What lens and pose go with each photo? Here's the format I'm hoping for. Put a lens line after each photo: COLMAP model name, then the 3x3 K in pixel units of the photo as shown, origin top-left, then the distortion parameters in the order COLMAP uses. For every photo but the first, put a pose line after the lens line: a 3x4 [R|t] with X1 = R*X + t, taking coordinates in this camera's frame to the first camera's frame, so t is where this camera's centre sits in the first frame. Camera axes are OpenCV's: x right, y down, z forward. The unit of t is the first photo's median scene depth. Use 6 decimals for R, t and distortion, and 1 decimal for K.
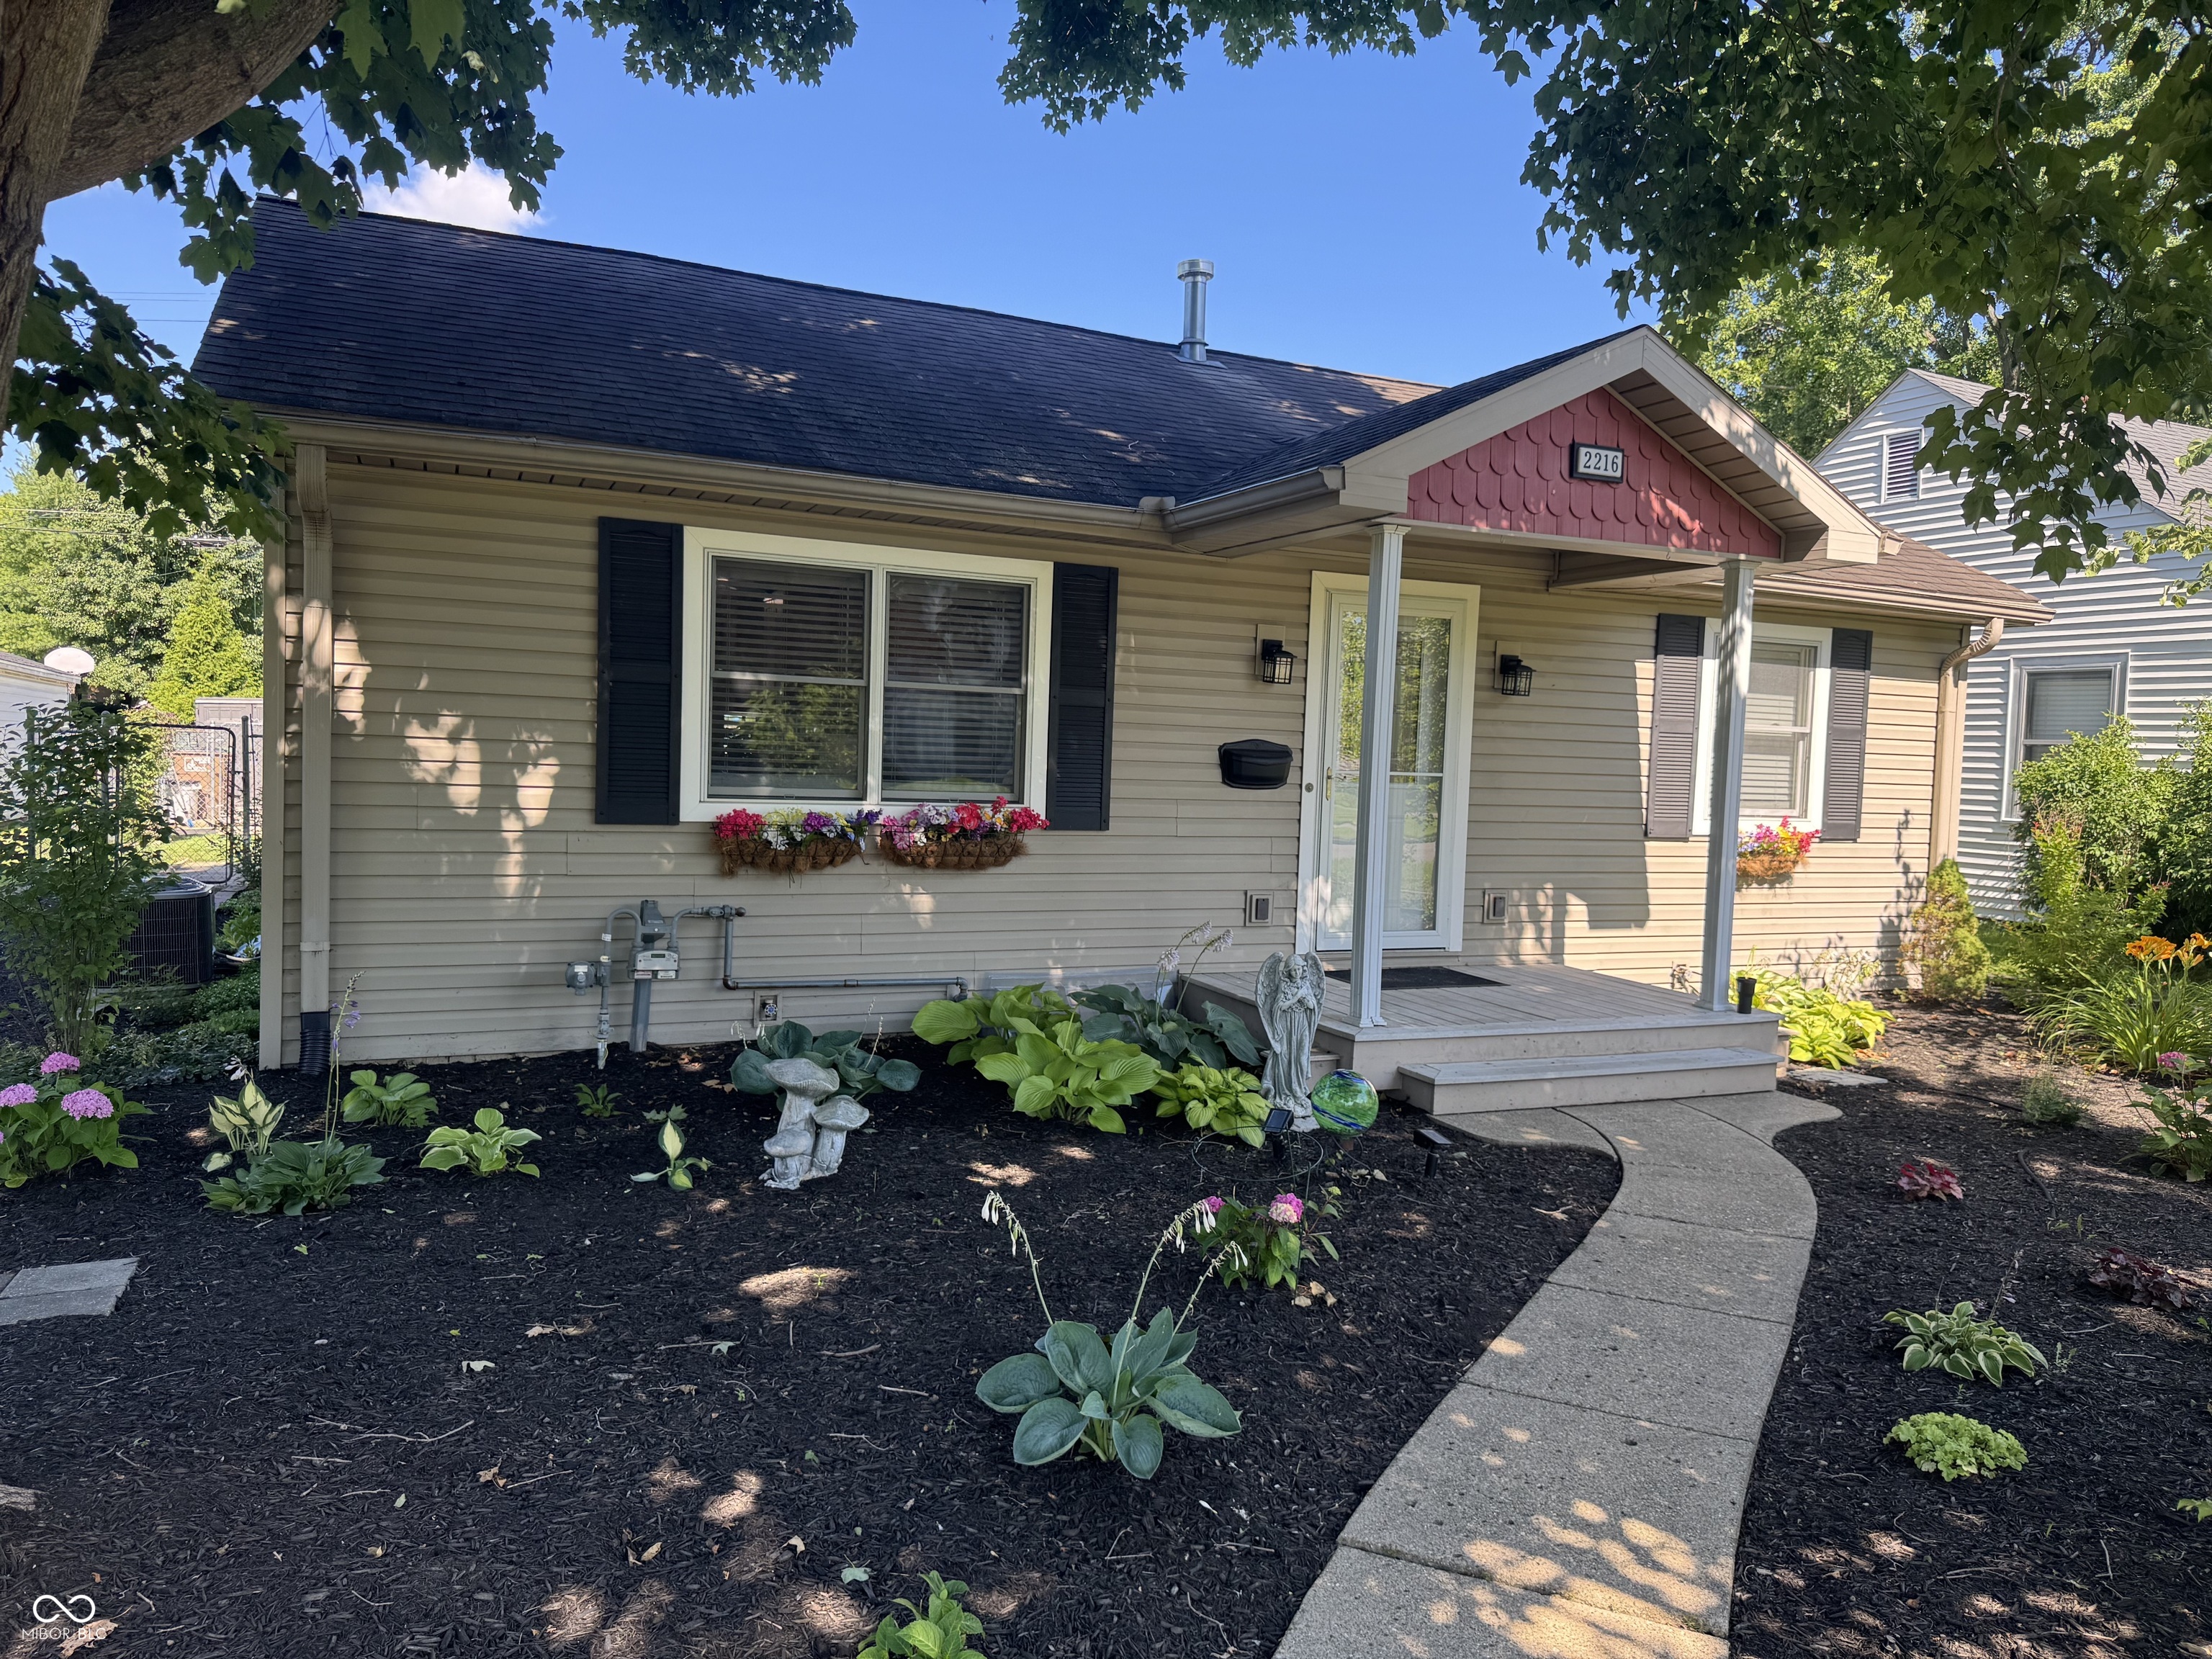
lens RADIAL K [[1541.0, 0, 1106.0], [0, 1541.0, 829.5], [0, 0, 1]] dist [0.129975, -0.219586]
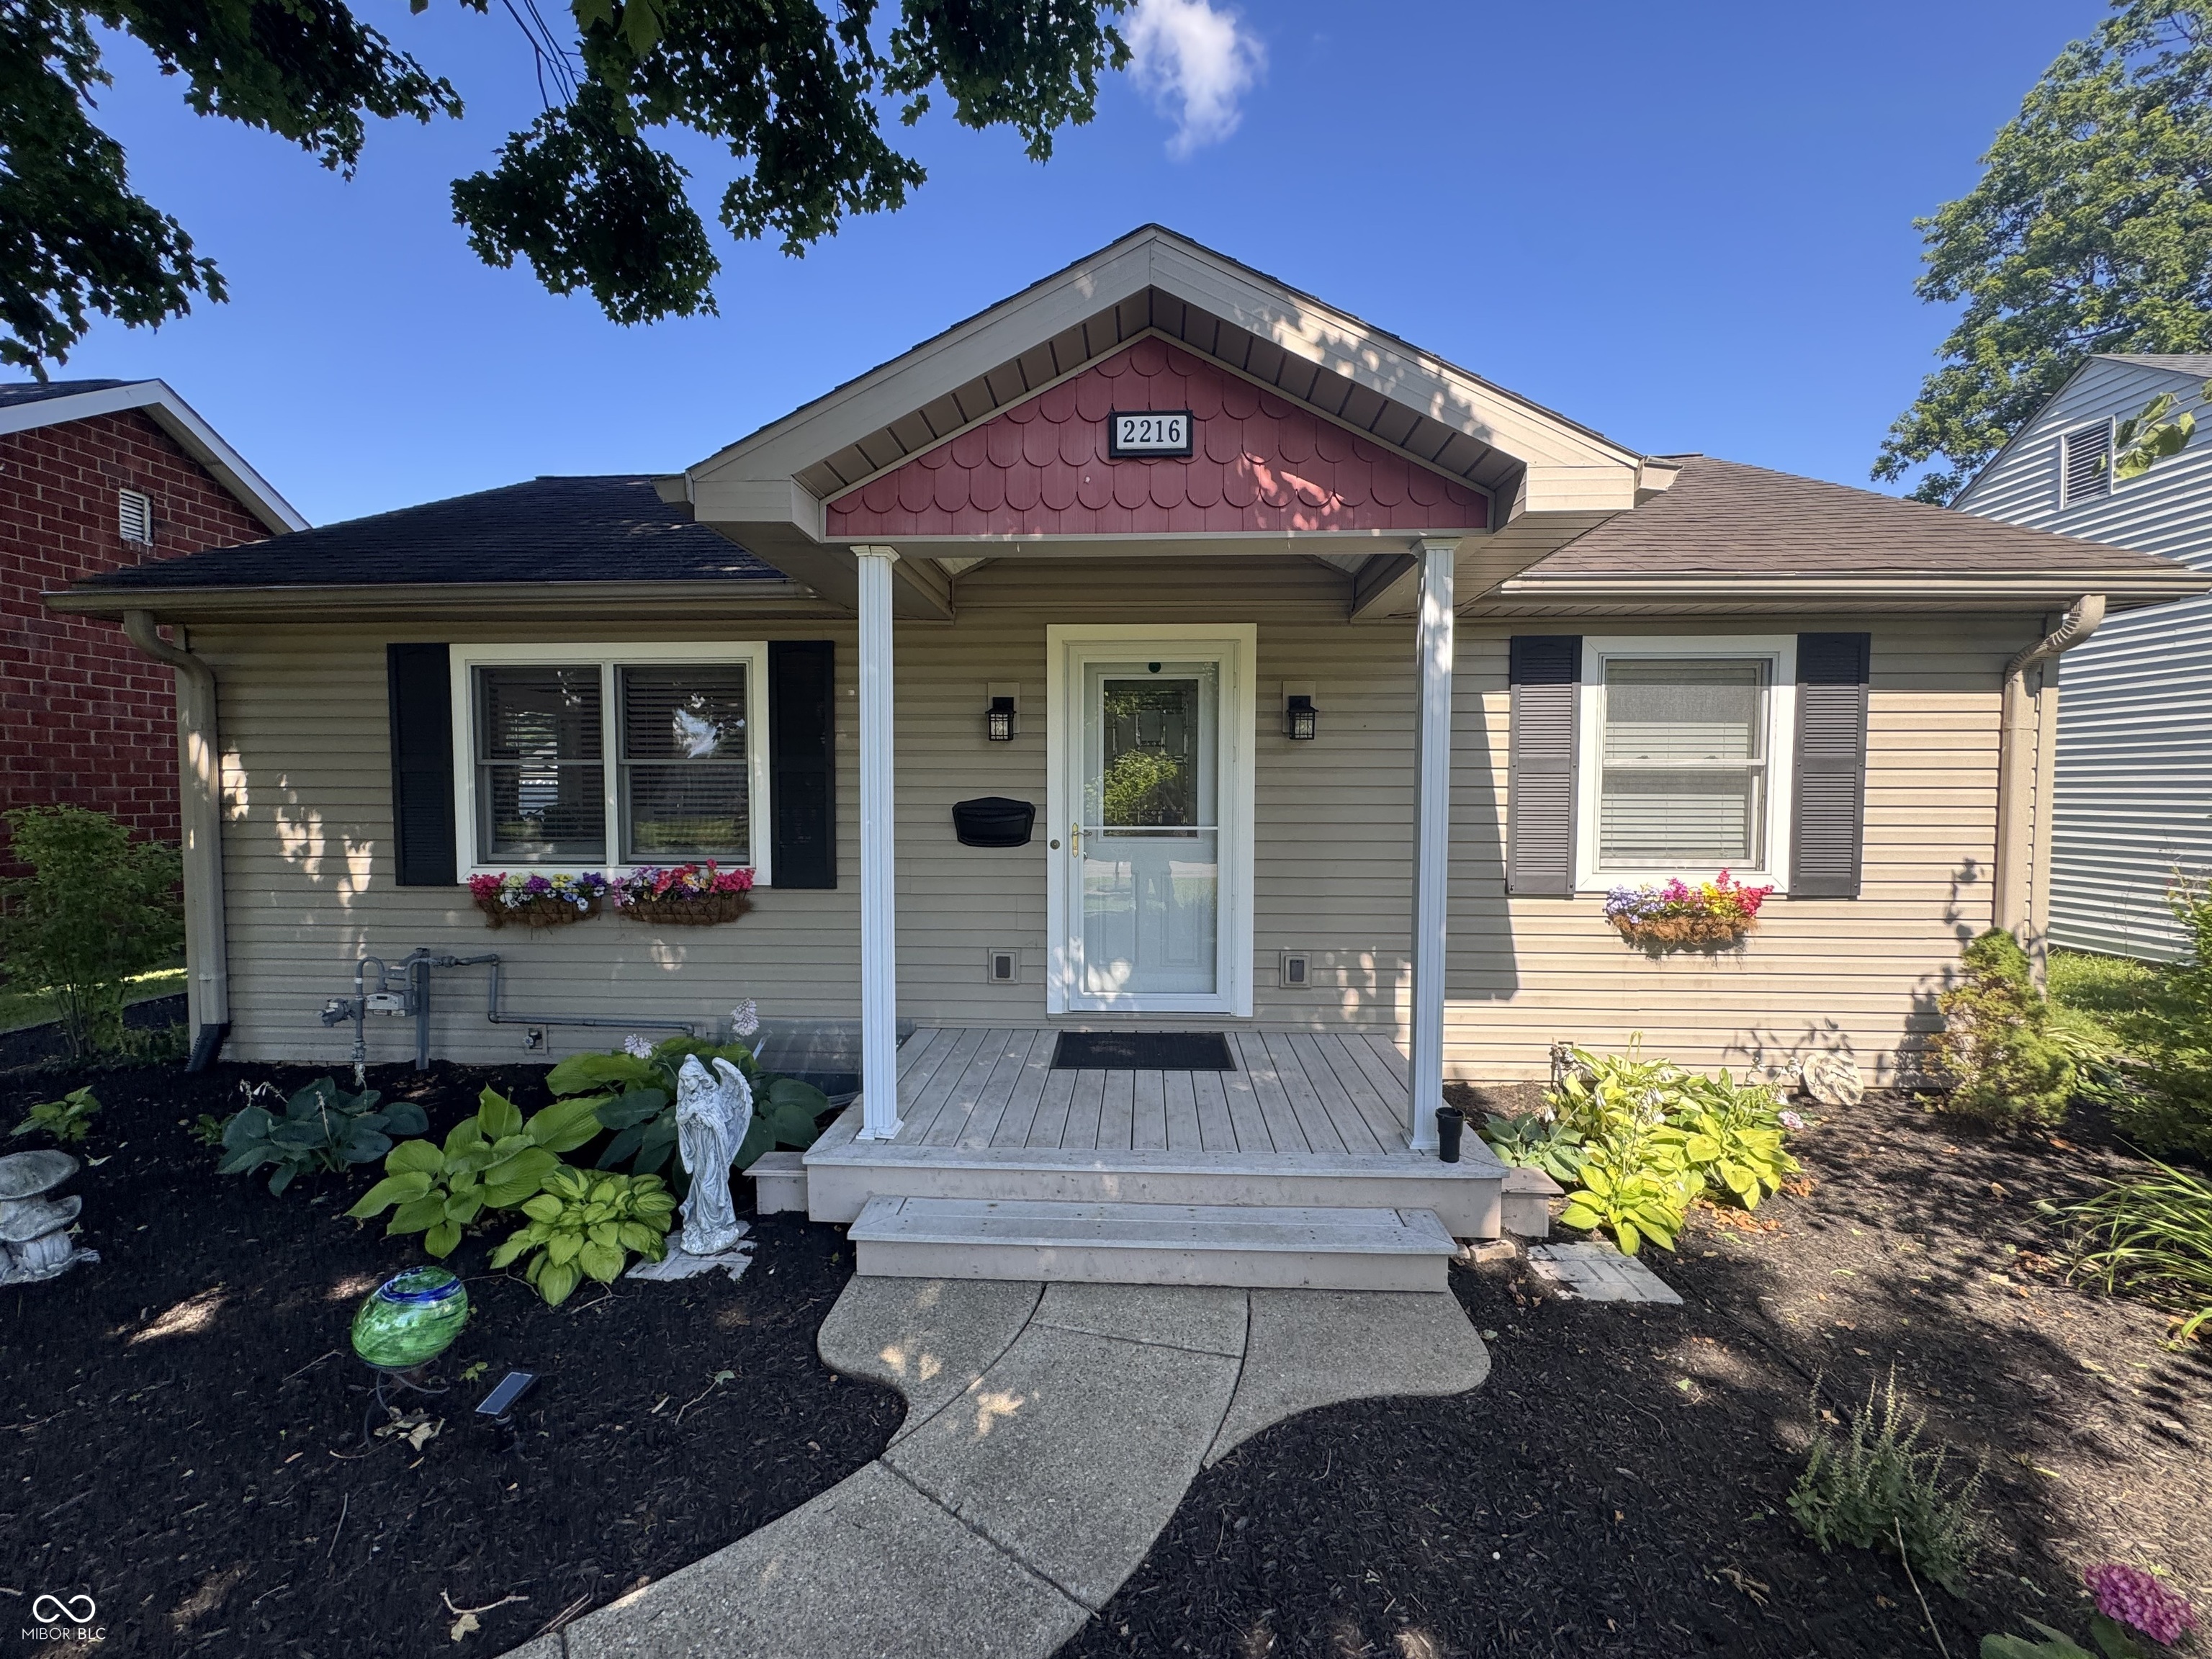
lens RADIAL K [[885.9, 0, 1106.0], [0, 885.9, 829.5], [0, 0, 1]] dist [-0.001360, -0.000947]
pose [[0.888479, -0.013053, -0.458732, 0.489652], [0.006780, 0.999860, -0.015319, -0.032776], [0.458868, 0.010500, 0.888442, 0.600162]]
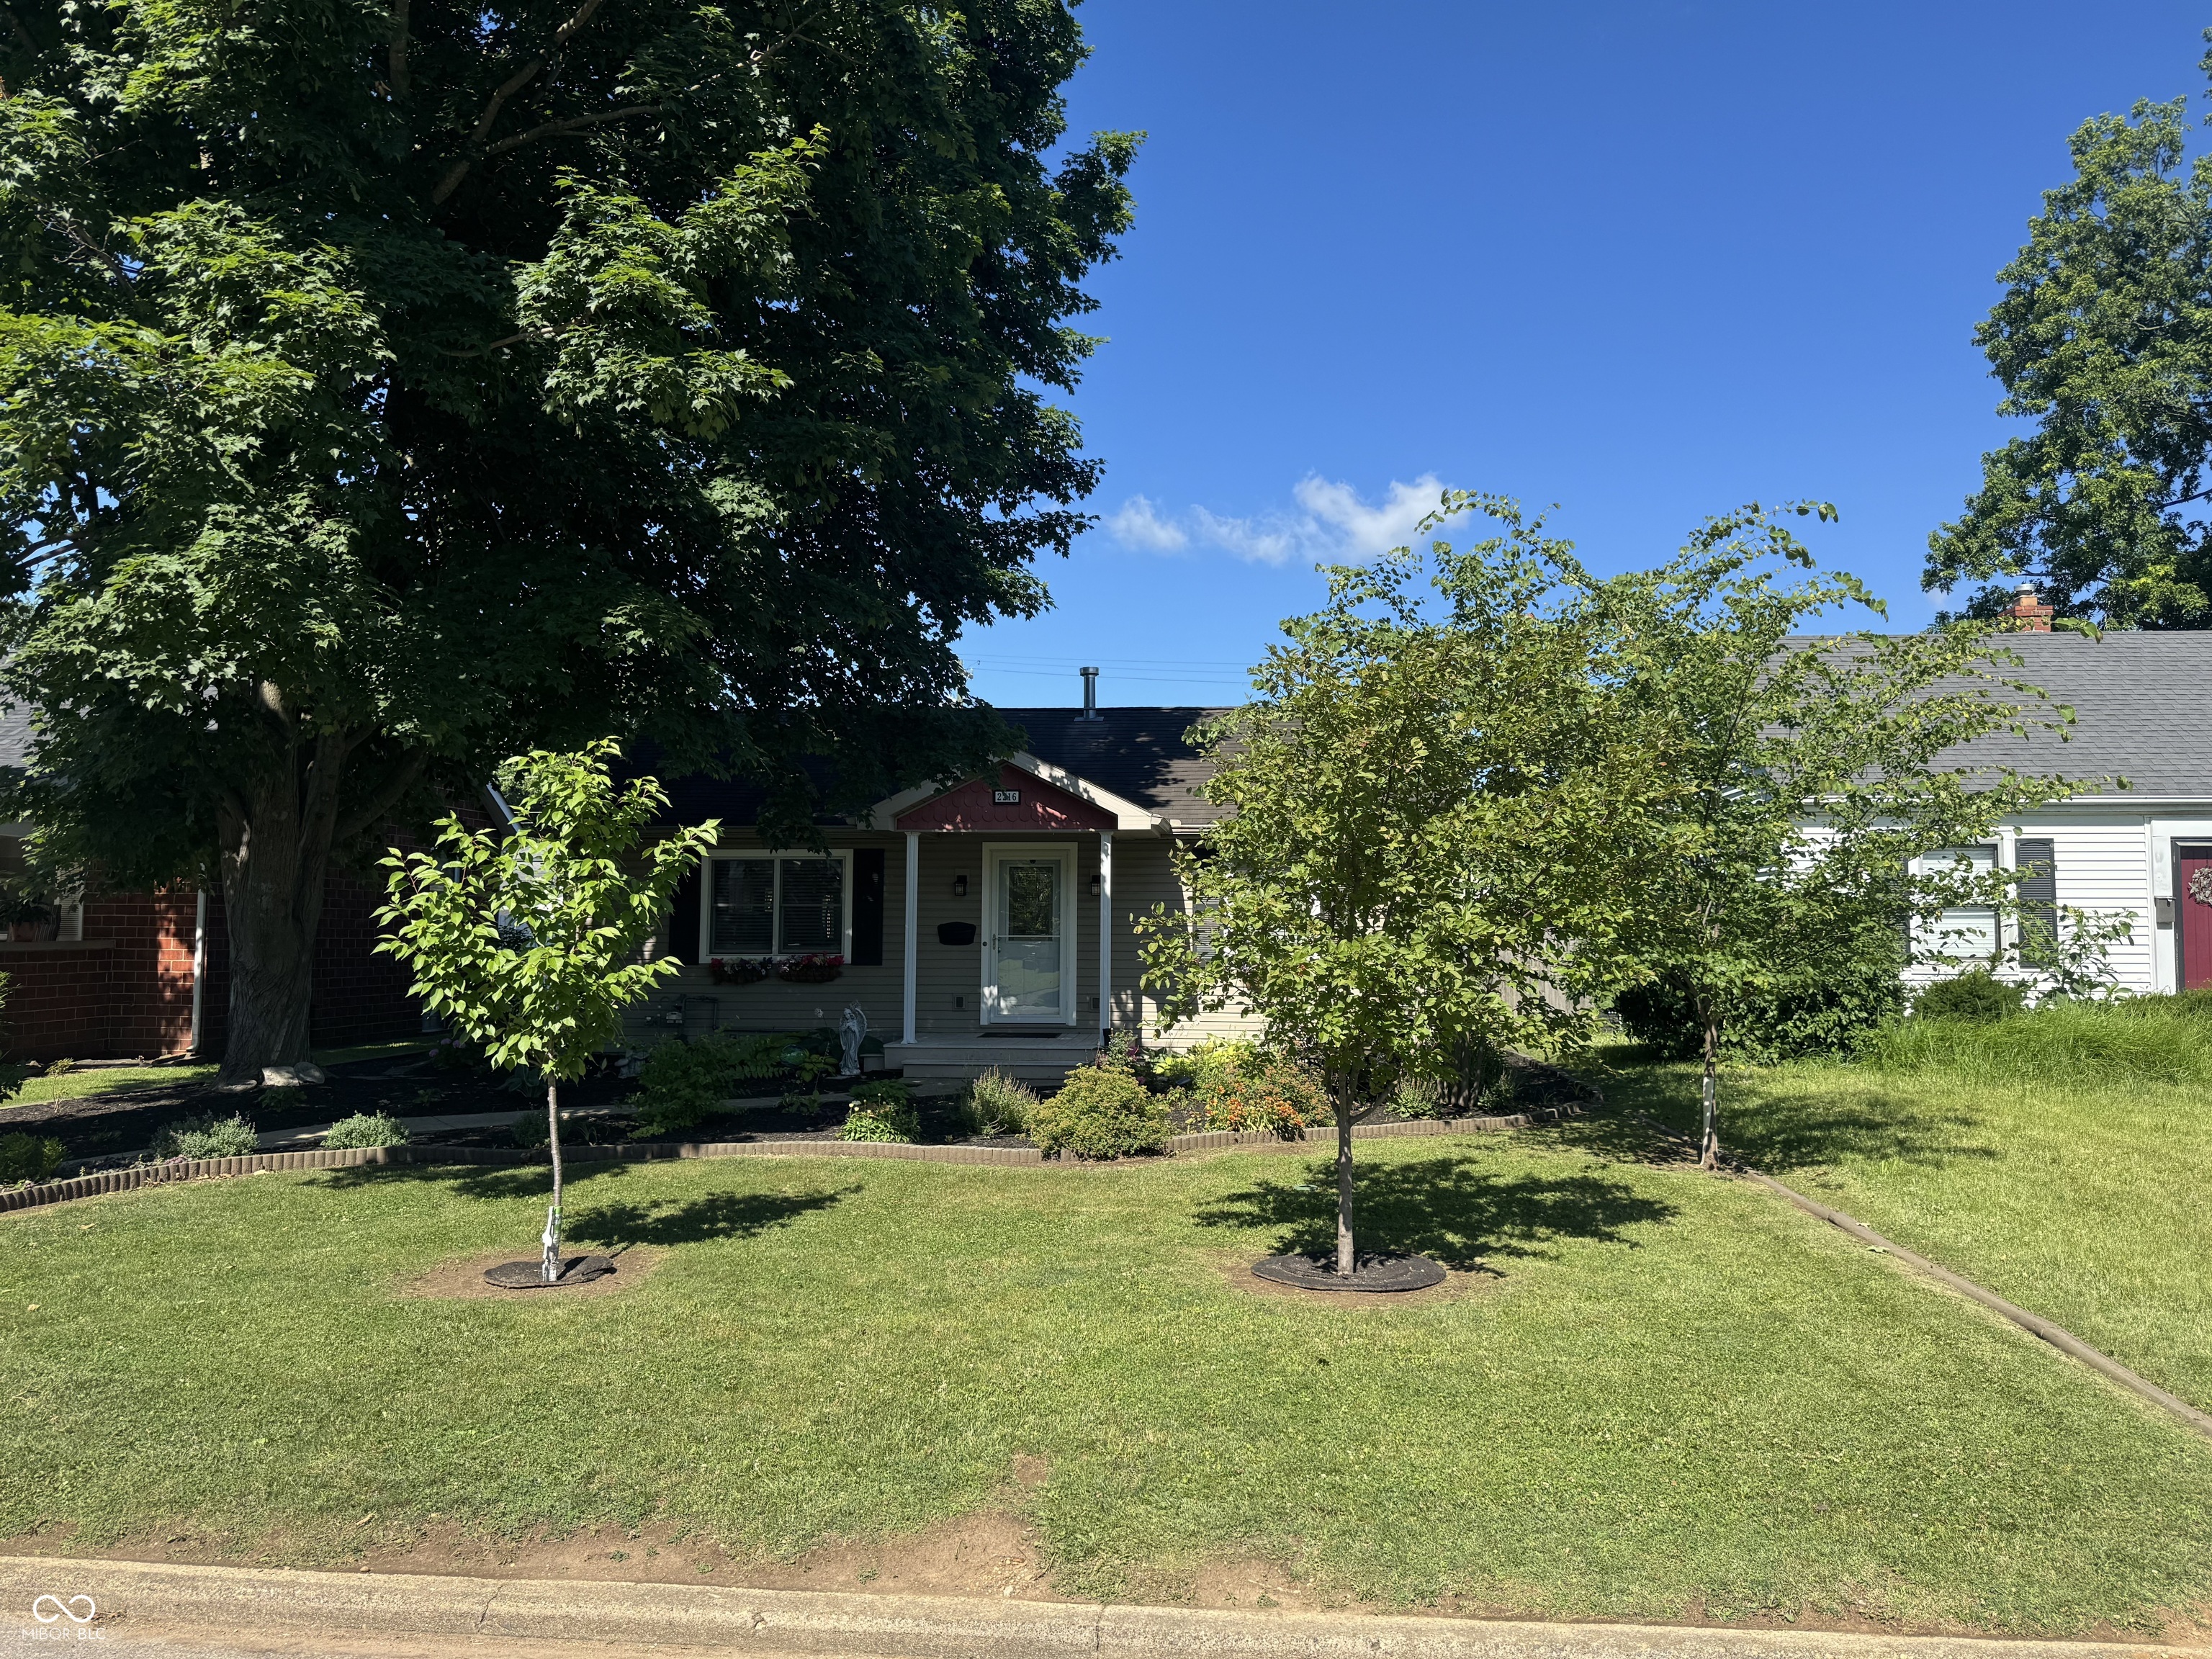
lens RADIAL K [[1541.0, 0, 1106.0], [0, 1541.0, 829.5], [0, 0, 1]] dist [0.129975, -0.219586]
pose [[0.861551, -0.064764, -0.503524, 1.566431], [0.000053, 0.991841, -0.127482, 0.100617], [0.507672, 0.109805, 0.854525, -0.849718]]
